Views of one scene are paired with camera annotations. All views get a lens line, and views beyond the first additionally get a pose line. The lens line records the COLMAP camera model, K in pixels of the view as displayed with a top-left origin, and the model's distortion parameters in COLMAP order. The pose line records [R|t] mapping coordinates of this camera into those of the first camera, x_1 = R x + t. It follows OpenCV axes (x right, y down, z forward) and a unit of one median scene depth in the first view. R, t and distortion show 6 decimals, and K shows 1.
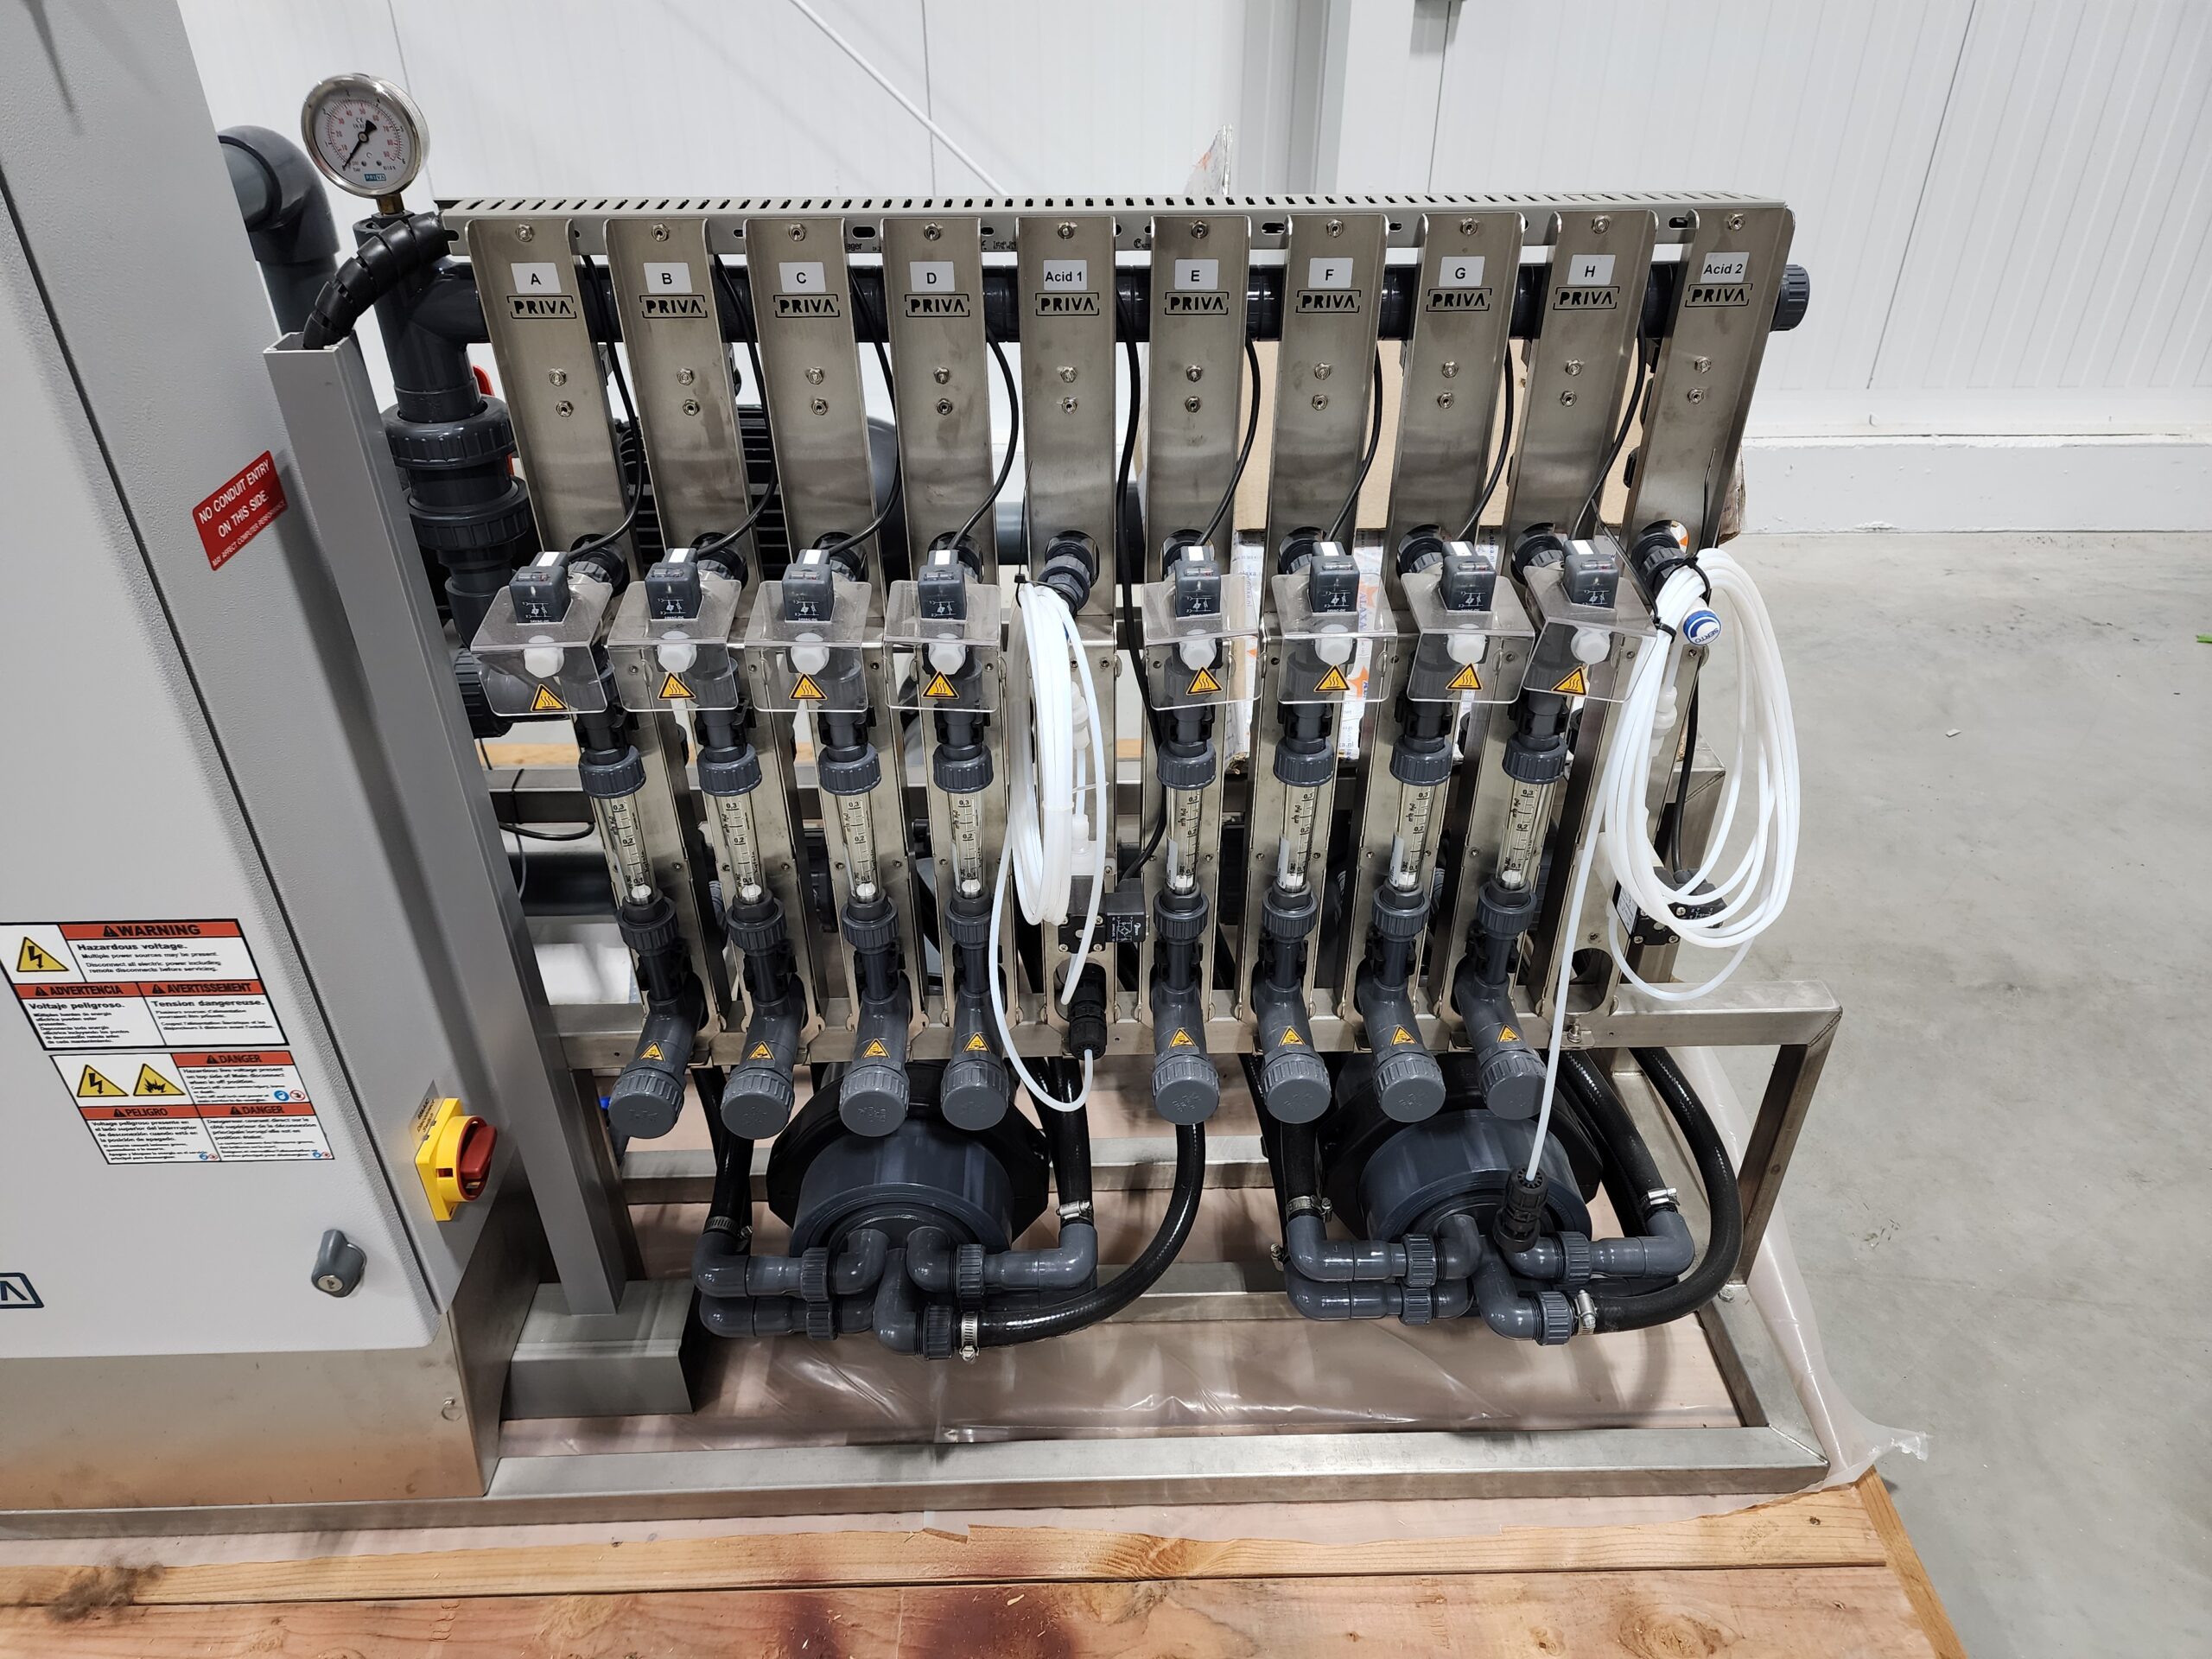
lens RADIAL K [[1508.7, 0, 1106.0], [0, 1508.7, 829.5], [0, 0, 1]] dist [0.063786, -0.061792]
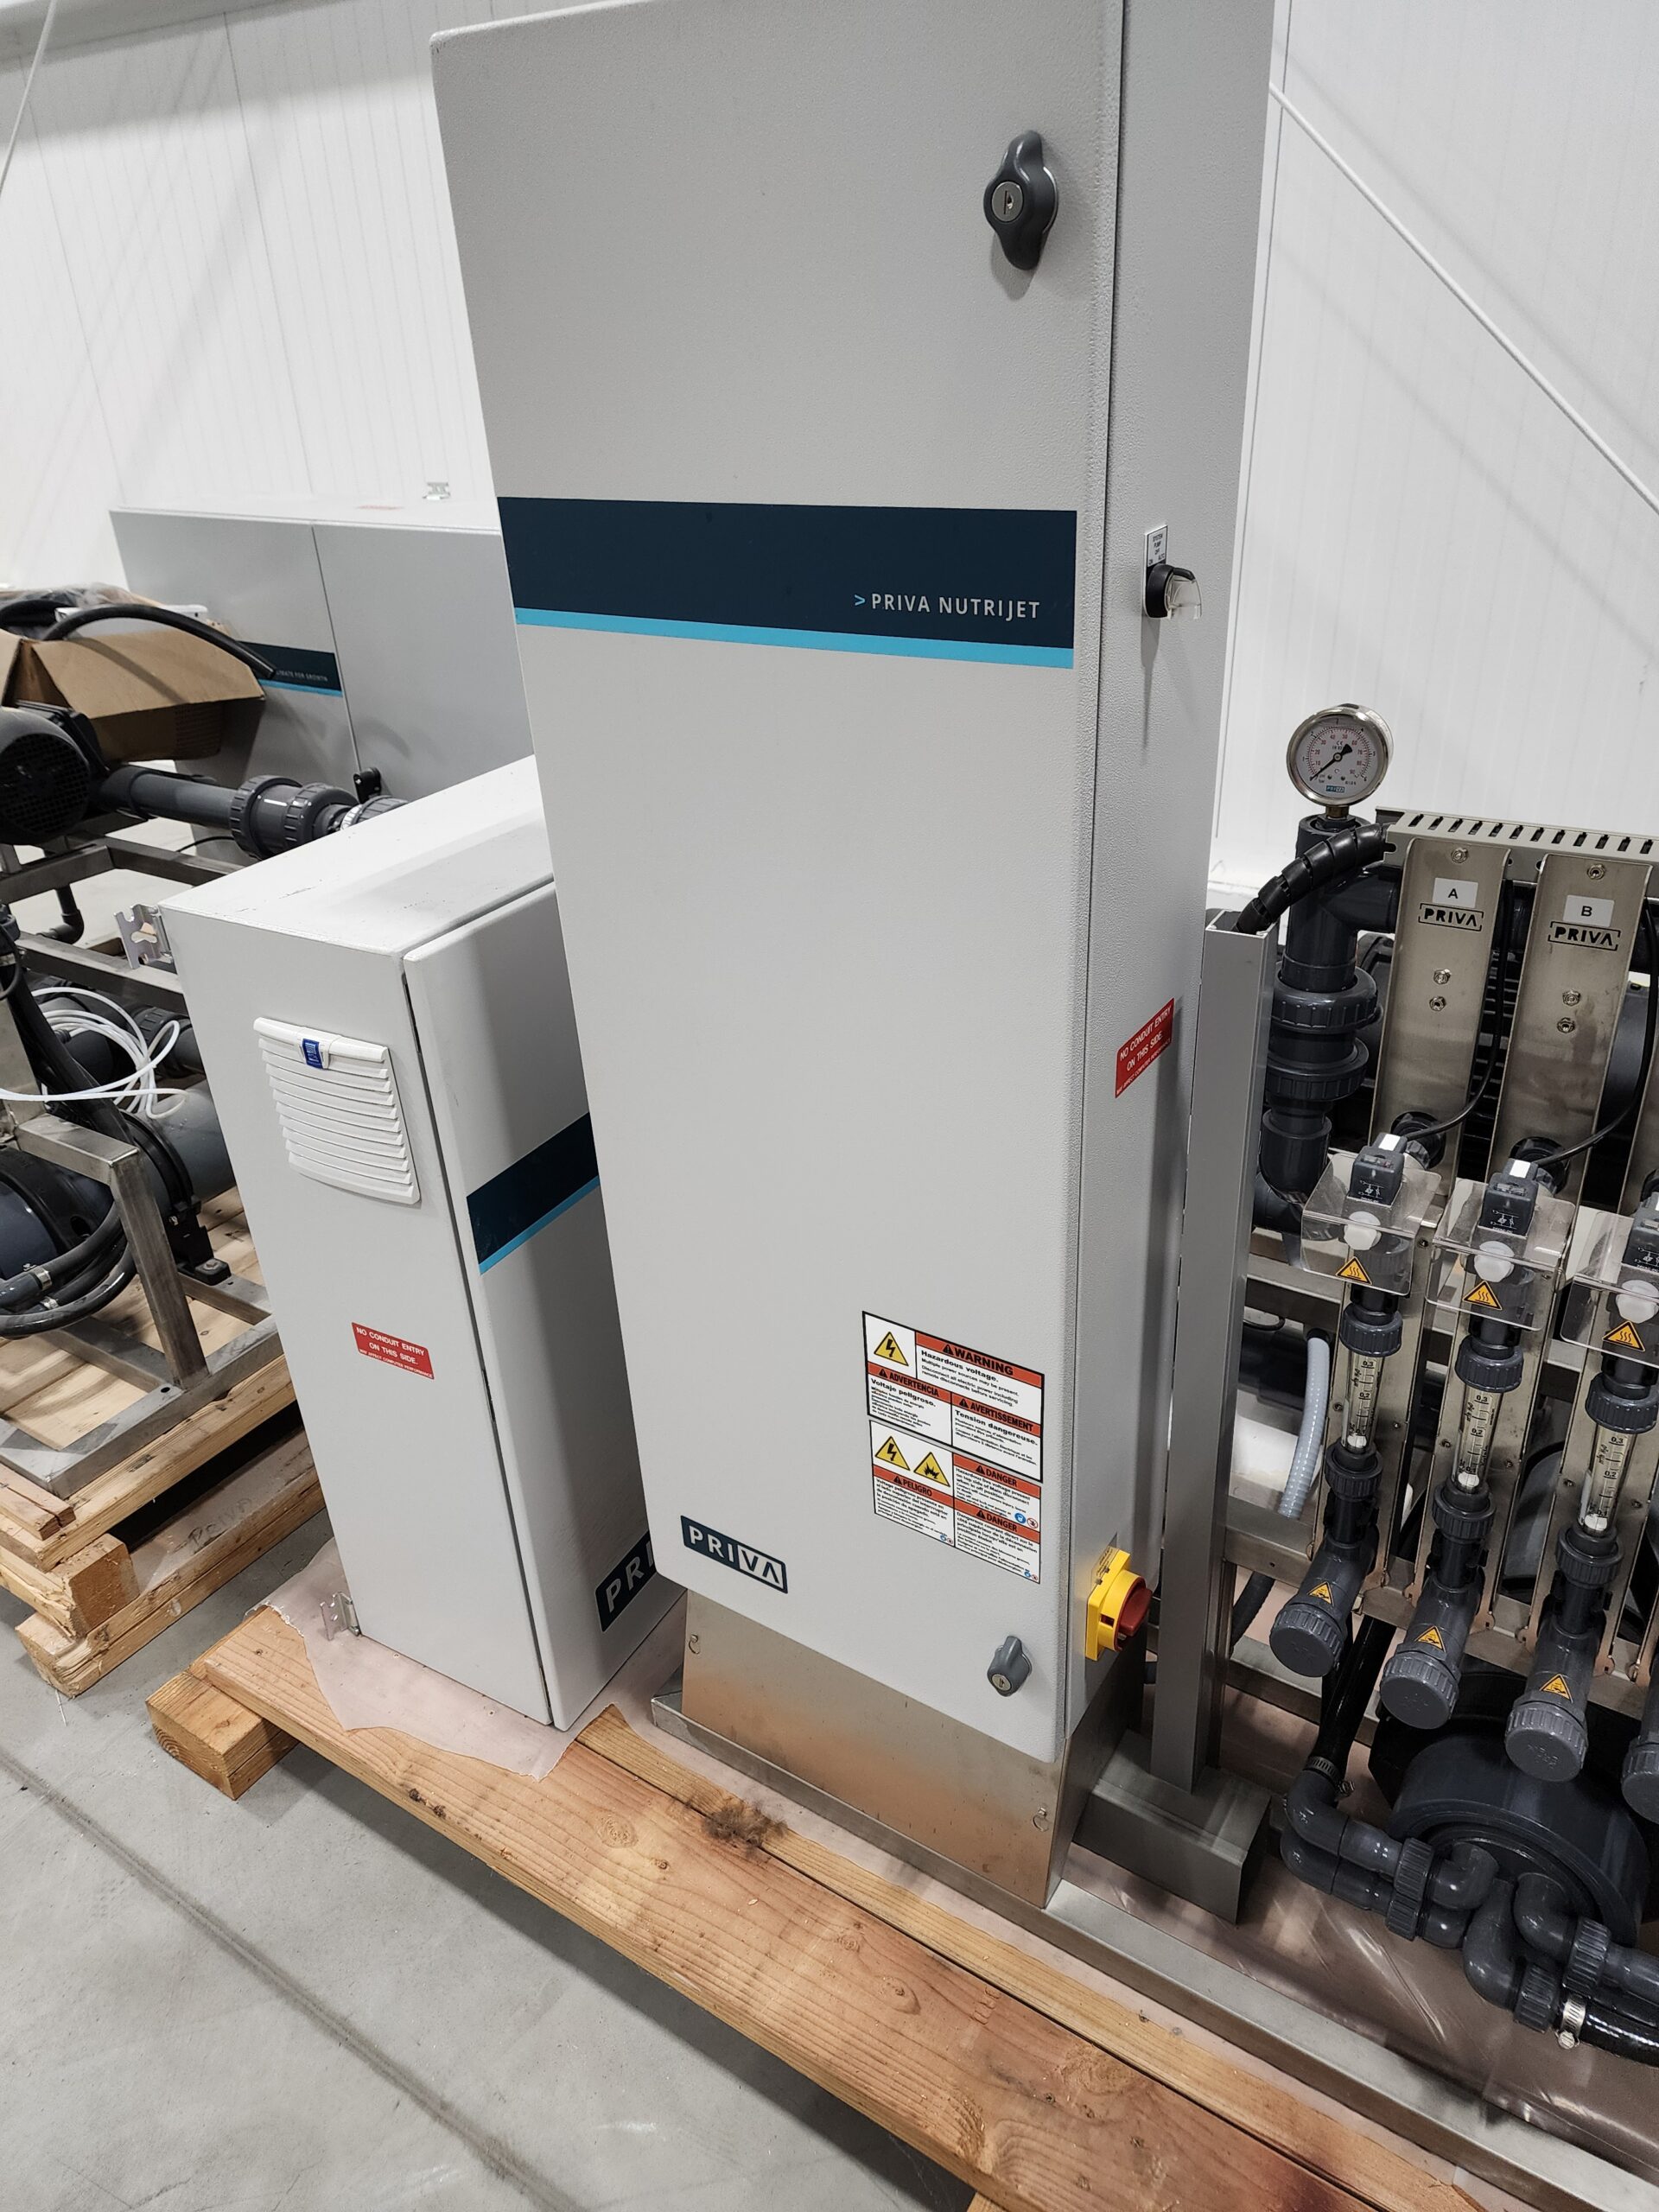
lens RADIAL K [[1508.7, 0, 829.5], [0, 1508.7, 1106.0], [0, 0, 1]] dist [0.063786, -0.061792]
pose [[0.820645, 0.233387, -0.521605, -0.127821], [-0.275849, 0.961193, -0.003919, -0.082979], [0.500448, 0.147100, 0.853178, -0.105148]]
